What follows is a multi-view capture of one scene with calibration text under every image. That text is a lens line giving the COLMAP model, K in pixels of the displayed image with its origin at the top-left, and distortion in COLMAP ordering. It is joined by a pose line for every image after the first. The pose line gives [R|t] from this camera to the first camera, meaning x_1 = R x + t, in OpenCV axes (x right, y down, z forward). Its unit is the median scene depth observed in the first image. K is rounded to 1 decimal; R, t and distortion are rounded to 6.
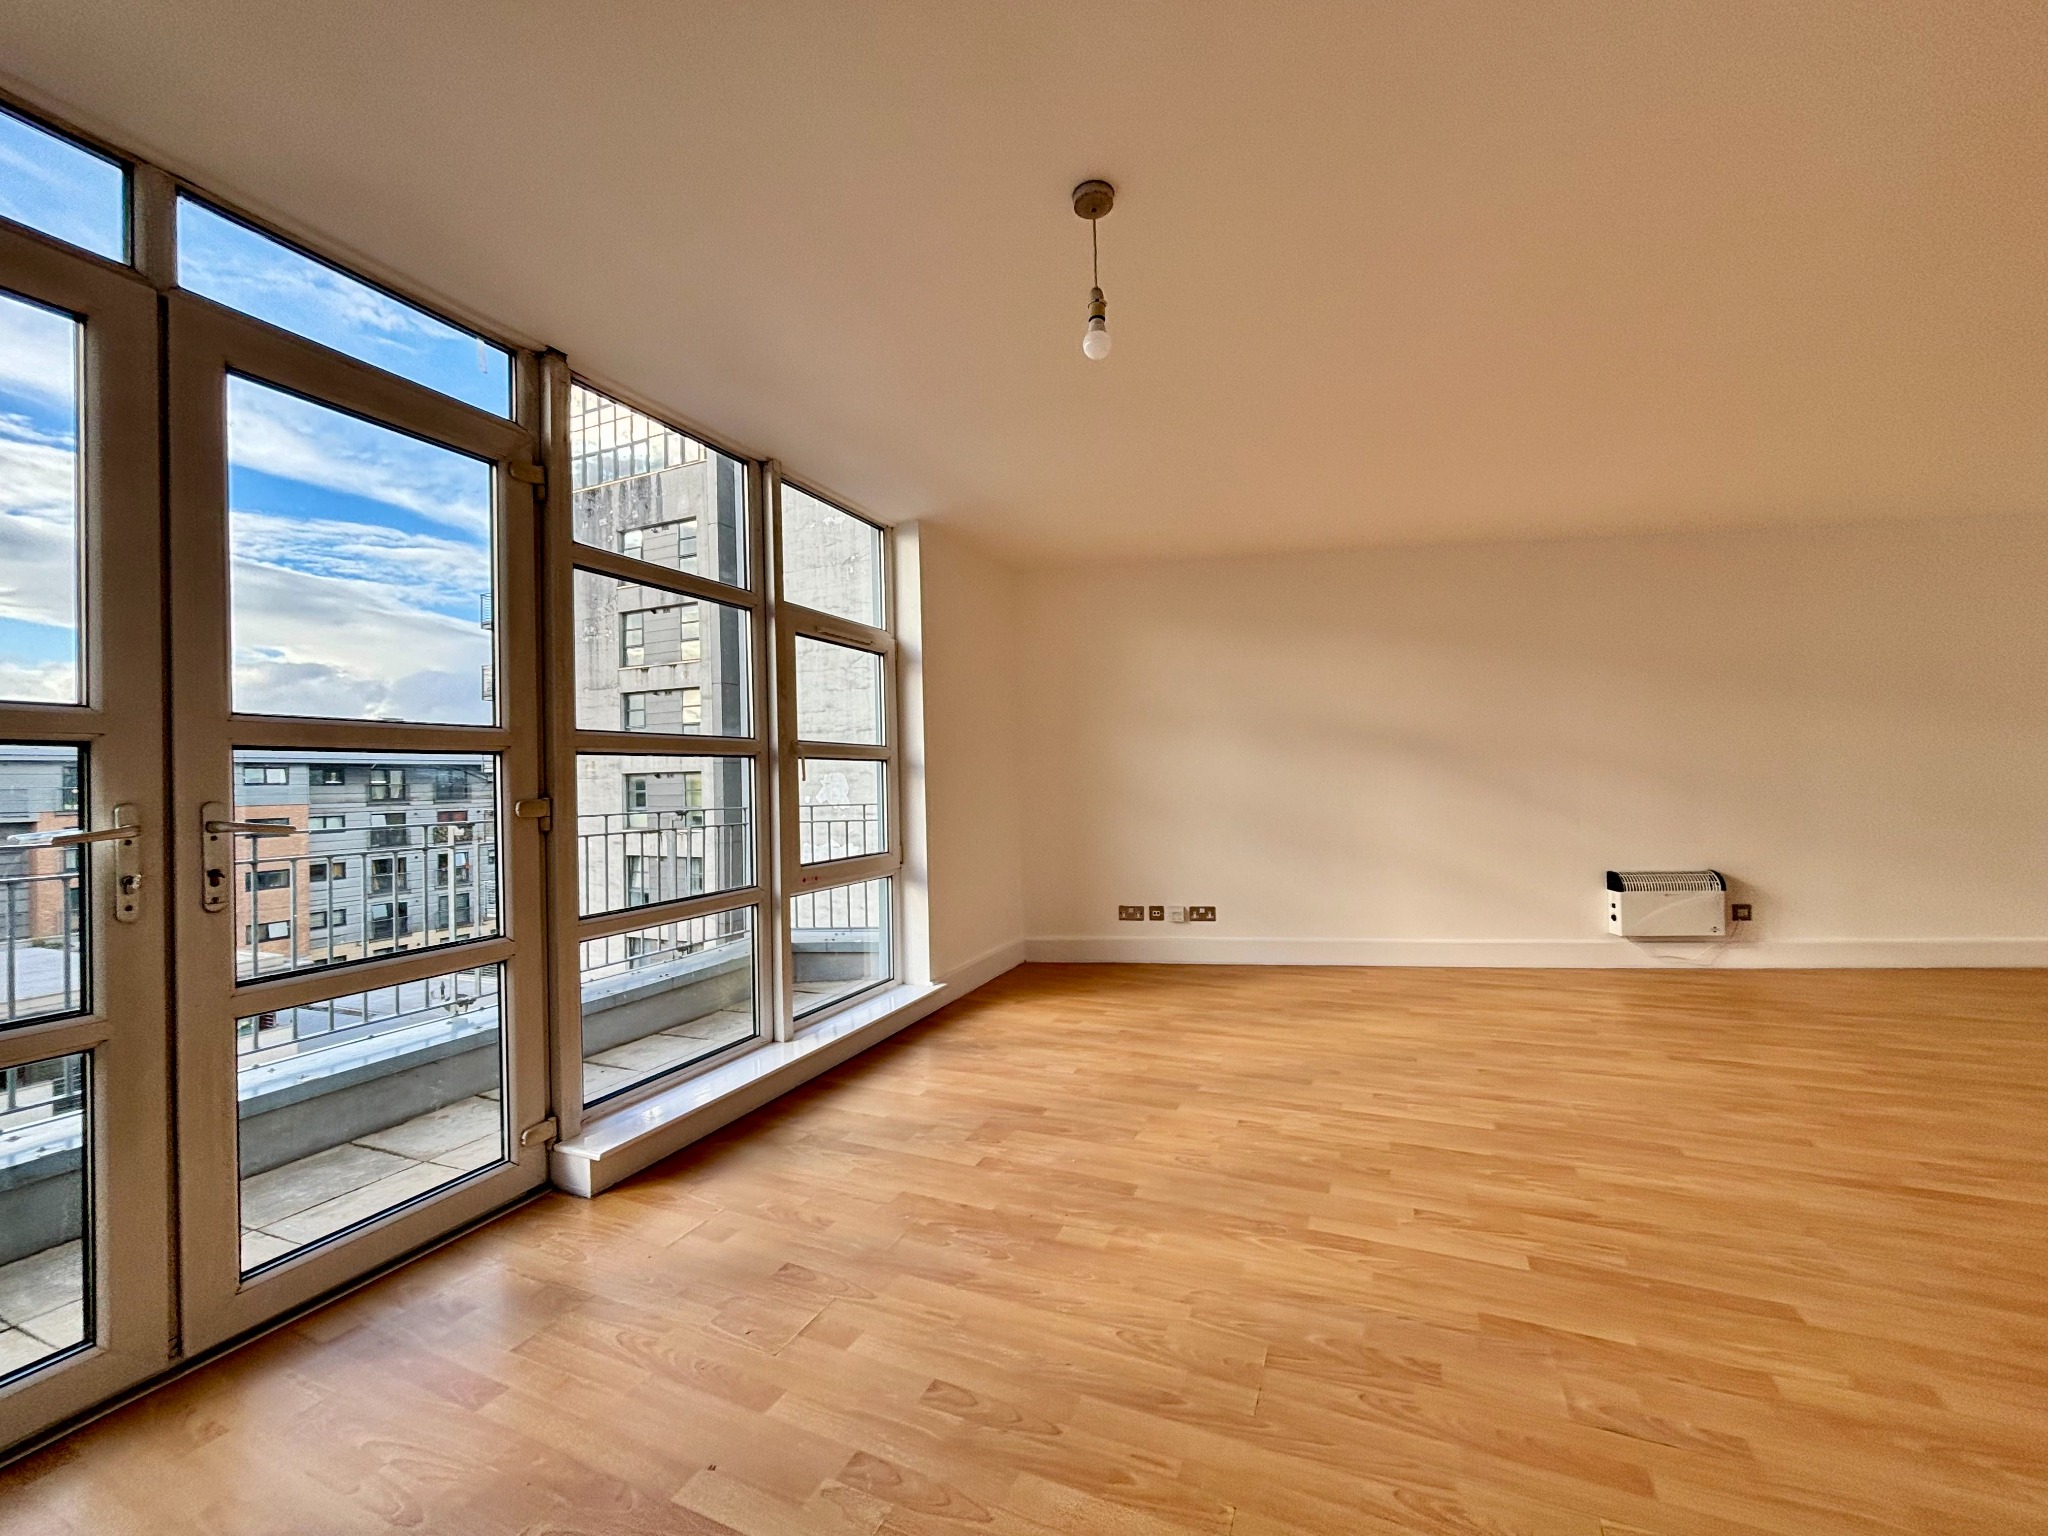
lens RADIAL K [[822.4, 0, 1021.7], [0, 822.4, 773.8], [0, 0, 1]] dist [-0.004515, -0.000402]
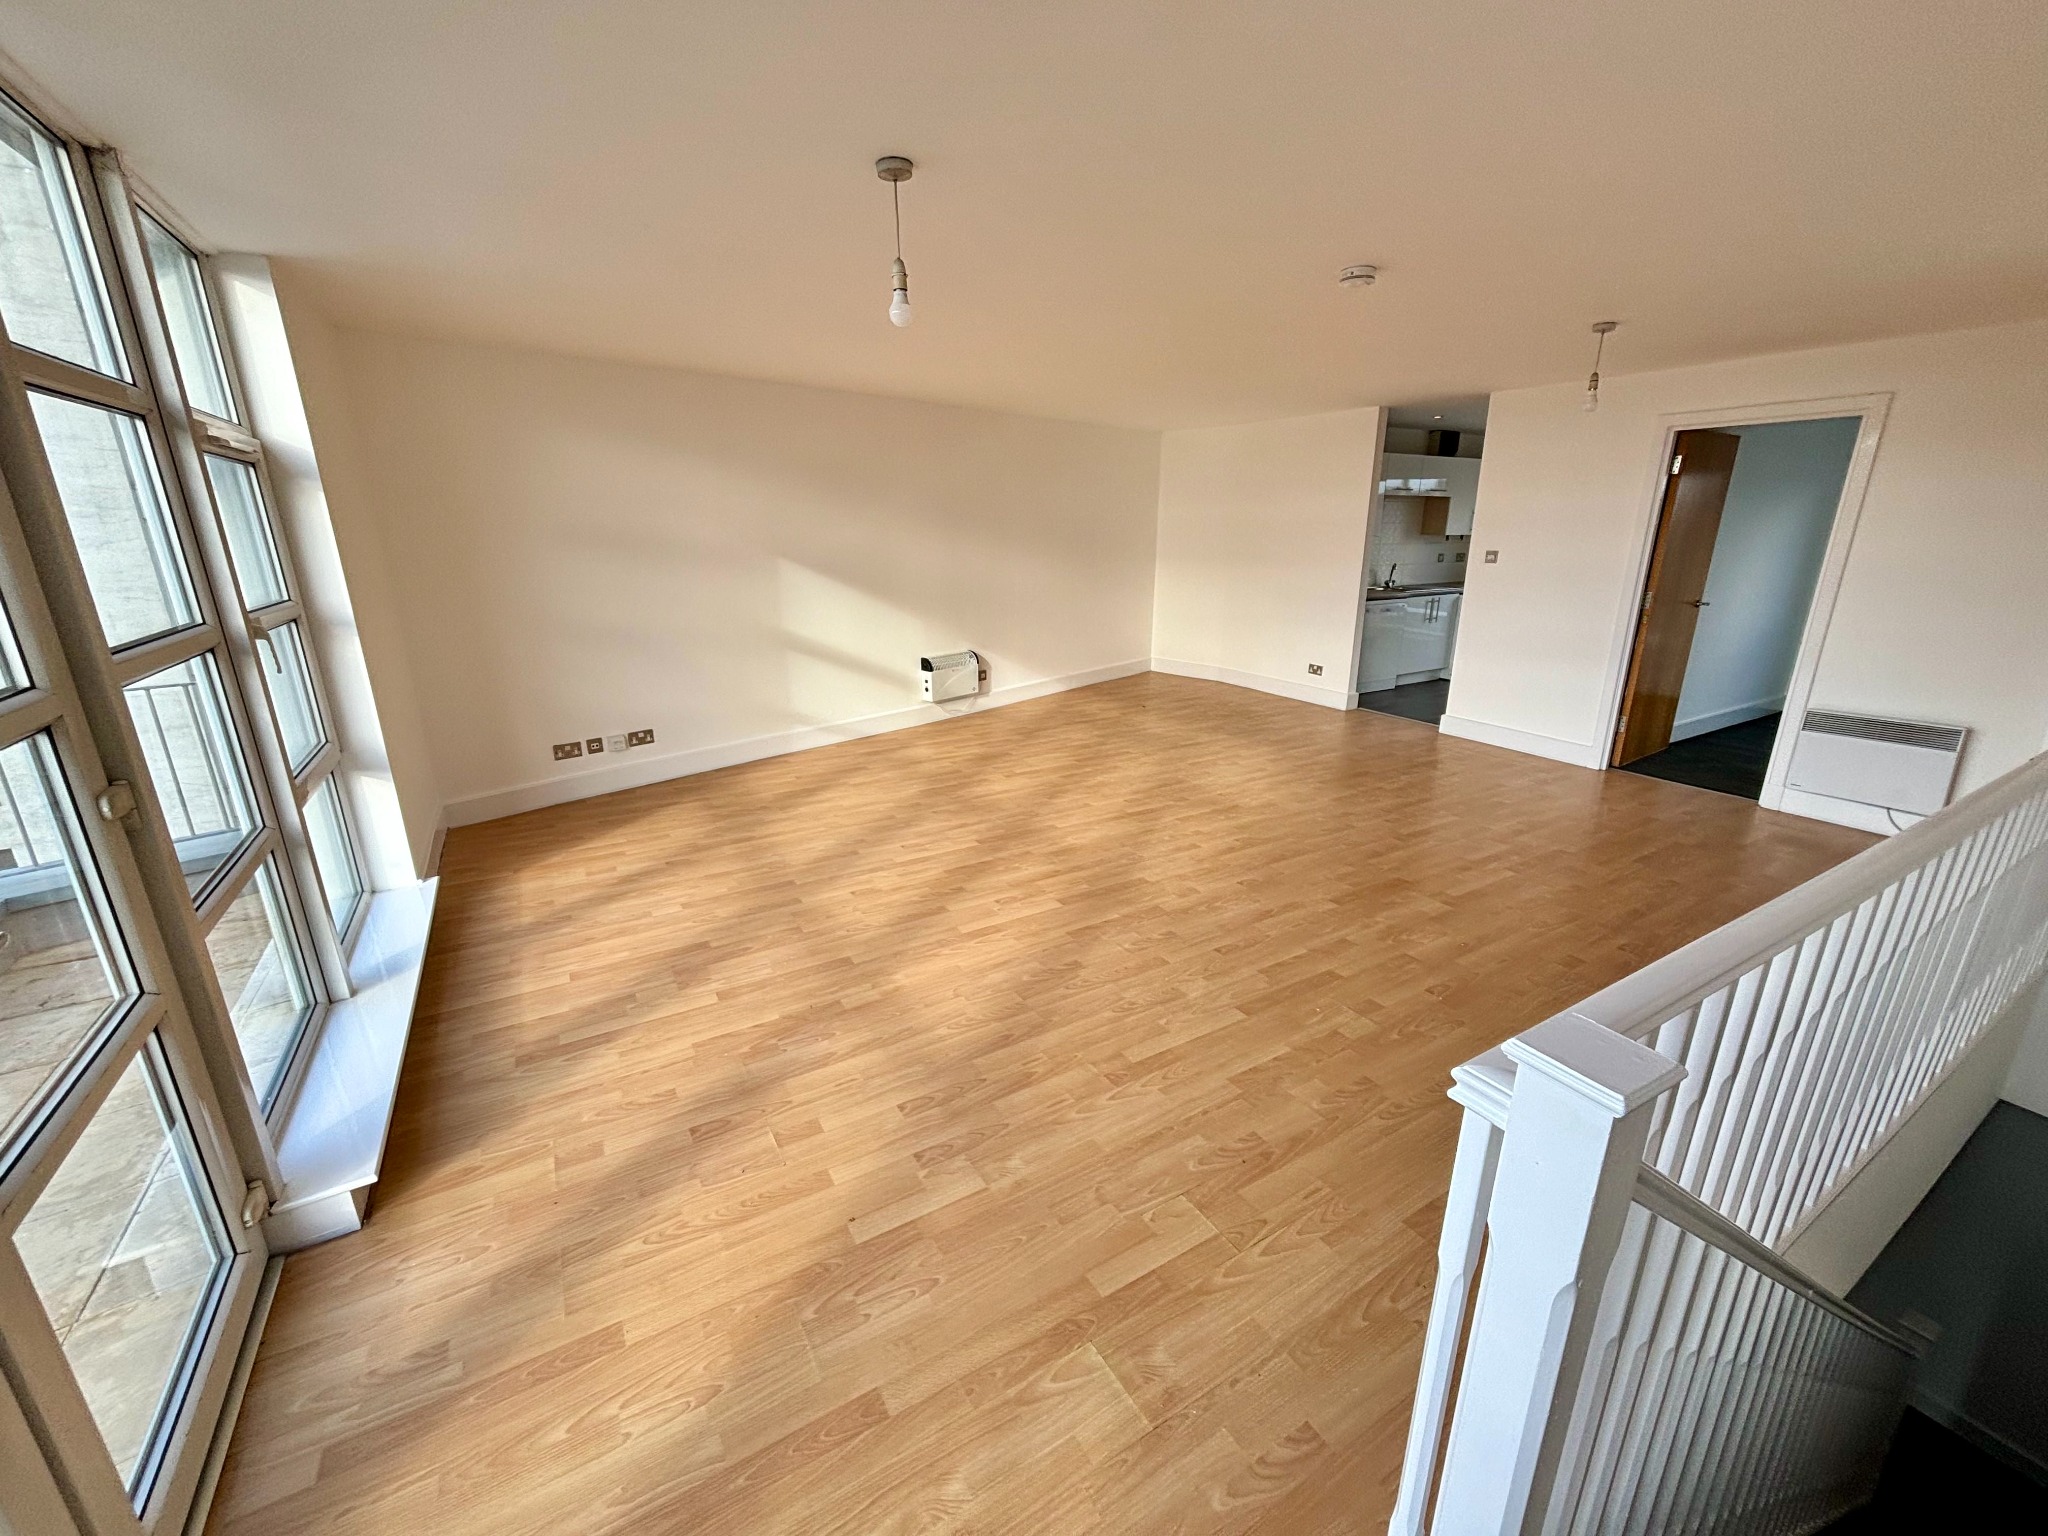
lens RADIAL K [[821.6, 0, 1022.4], [0, 821.6, 770.9], [0, 0, 1]] dist [-0.001793, -0.000483]
pose [[0.574502, -0.215882, 0.789521, -0.572961], [-0.015596, 0.961528, 0.274263, -0.139588], [-0.818355, -0.169878, 0.549033, 0.060971]]
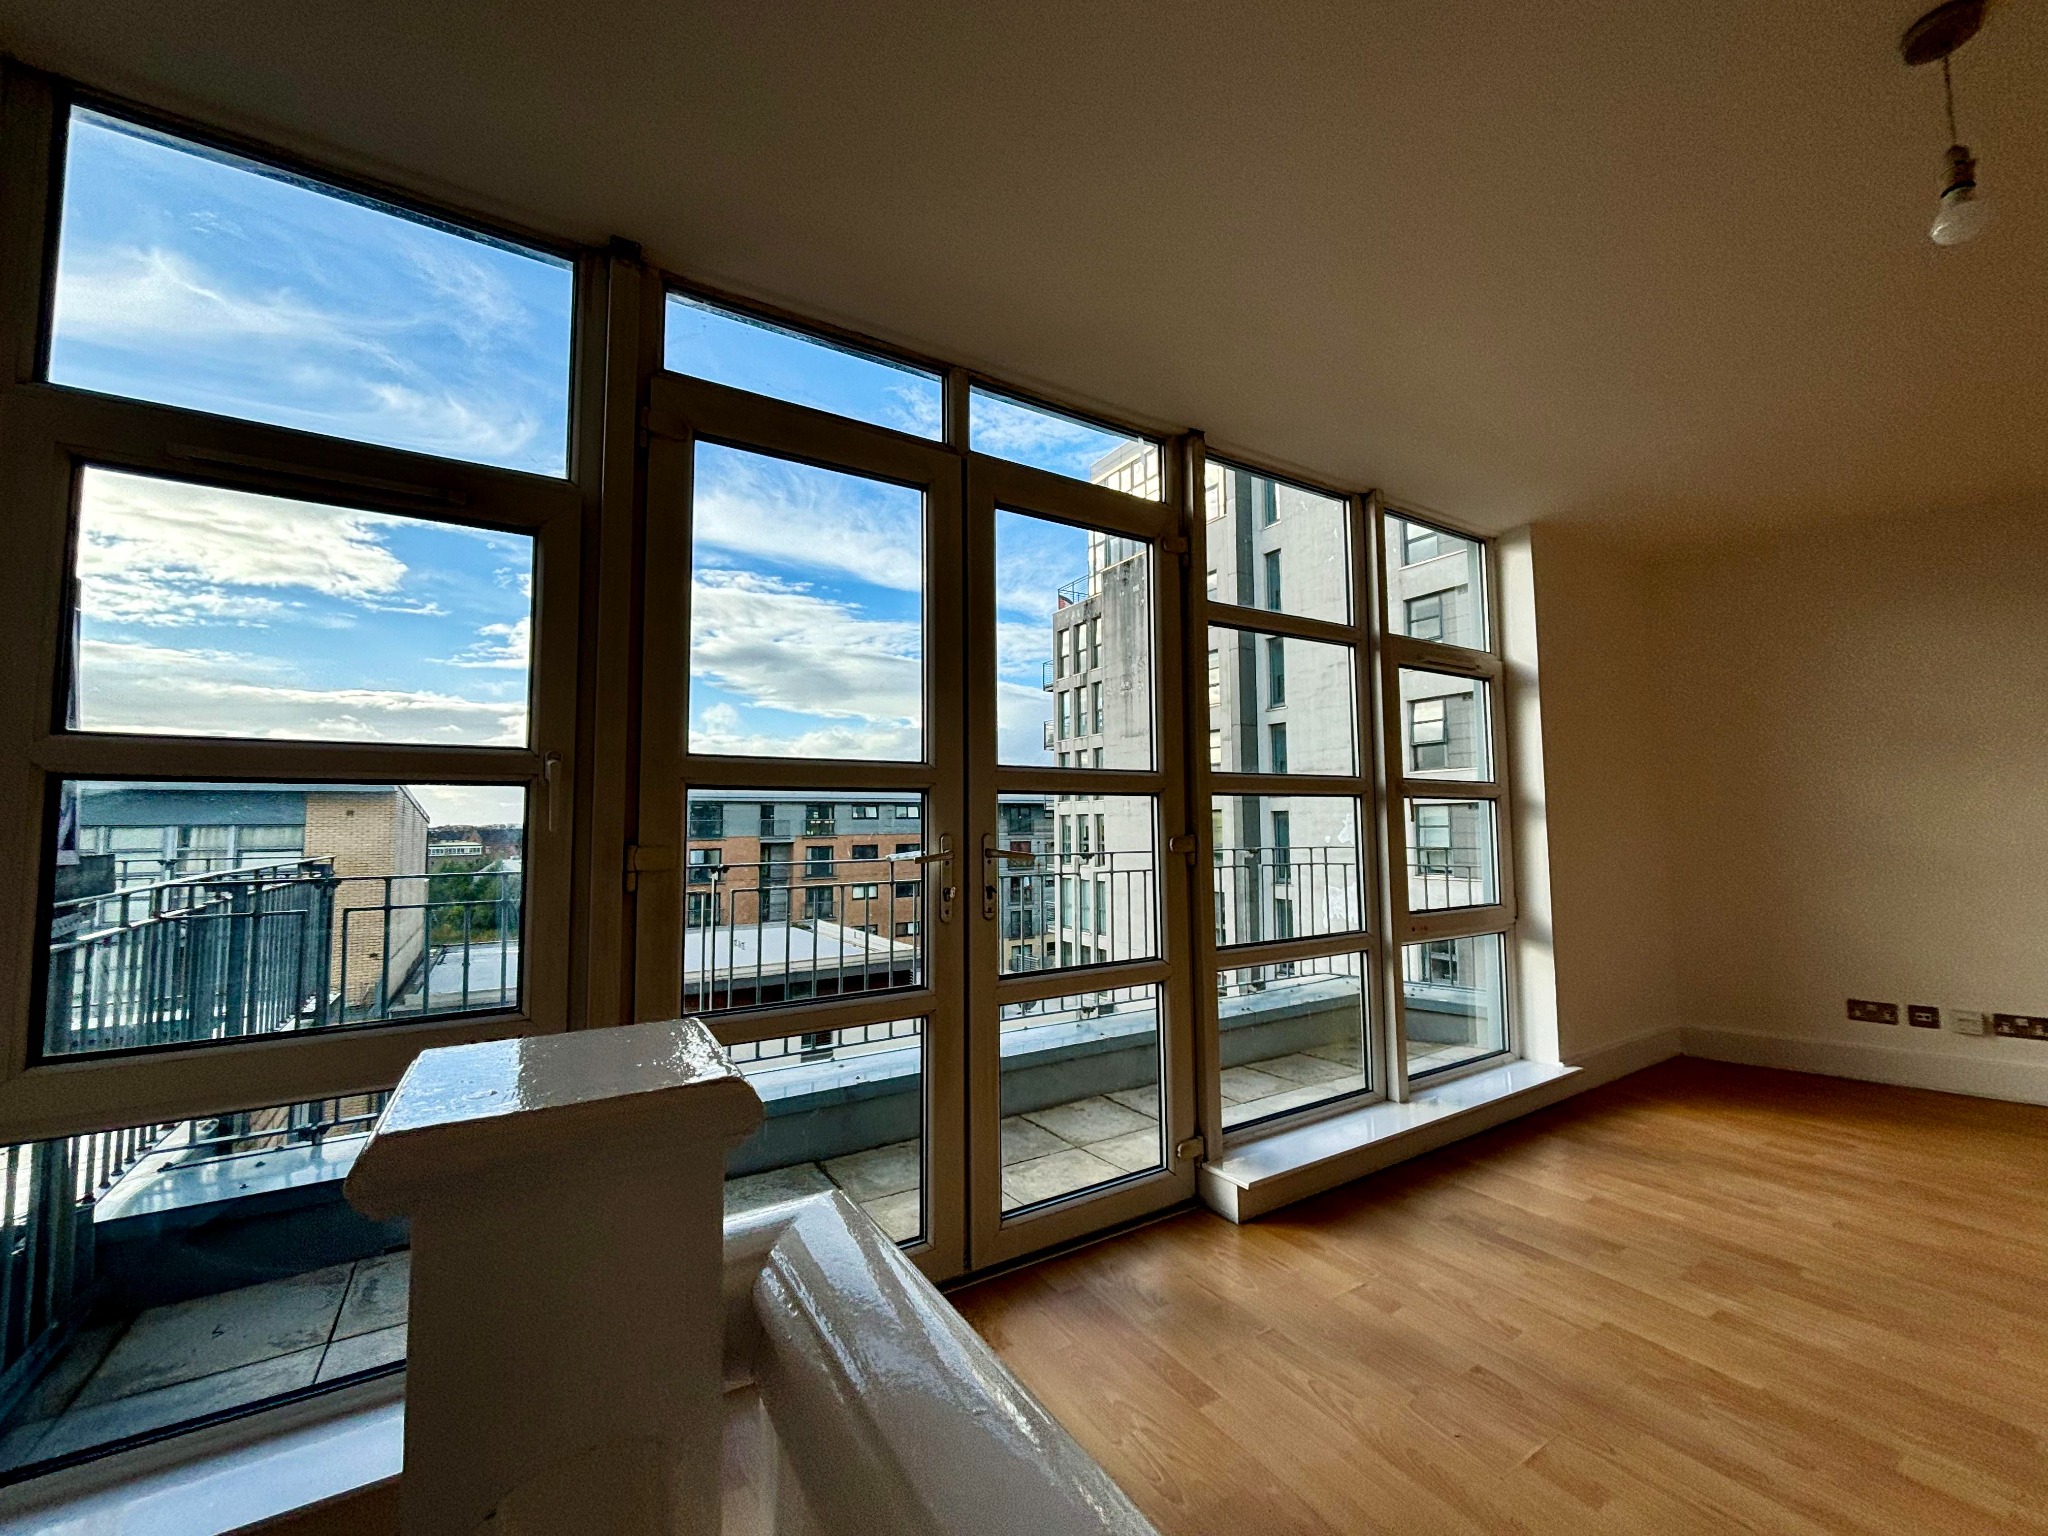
lens RADIAL K [[821.6, 0, 1022.4], [0, 821.6, 770.9], [0, 0, 1]] dist [-0.001793, -0.000483]
pose [[0.825823, -0.024352, -0.563403, -0.125287], [-0.004963, 0.998715, -0.050443, 0.000420], [0.563908, 0.044453, 0.824641, -0.027168]]
